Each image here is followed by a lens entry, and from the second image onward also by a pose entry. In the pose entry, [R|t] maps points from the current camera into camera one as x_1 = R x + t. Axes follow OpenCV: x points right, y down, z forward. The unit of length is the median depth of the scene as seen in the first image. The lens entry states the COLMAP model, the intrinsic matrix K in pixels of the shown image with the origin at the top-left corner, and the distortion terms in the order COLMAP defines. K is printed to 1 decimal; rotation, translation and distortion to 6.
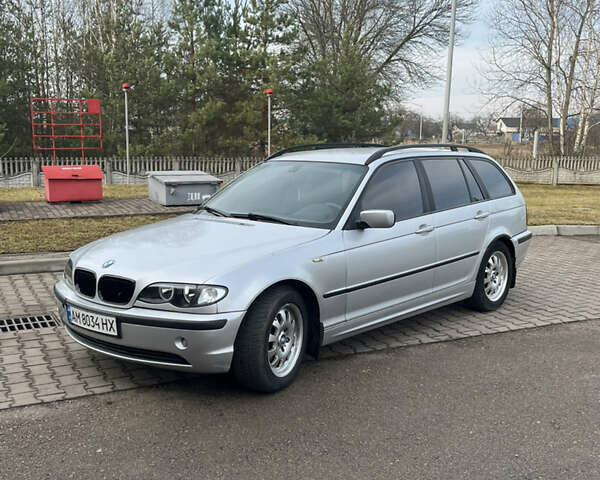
lens RADIAL K [[706.6, 0, 295.4], [0, 706.6, 237.3], [0, 0, 1]] dist [0.063884, -0.107714]
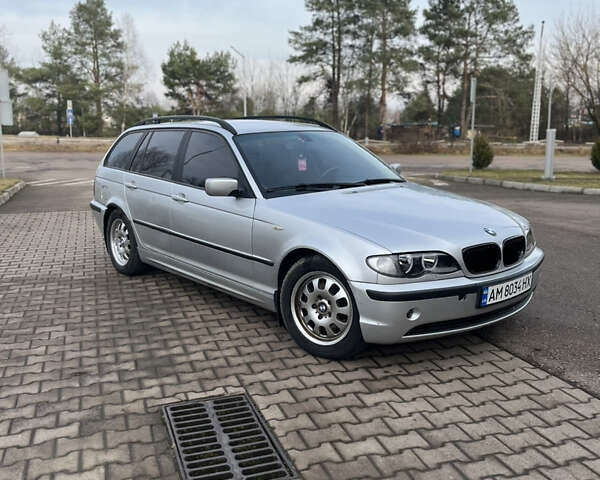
lens RADIAL K [[599.0, 0, 300.0], [0, 599.0, 240.0], [0, 0, 1]] dist [0.036651, -0.026829]
pose [[0.141817, -0.196902, 0.970112, -0.805529], [0.149496, 0.973037, 0.175641, -0.098807], [-0.978539, 0.120119, 0.167429, 0.815441]]
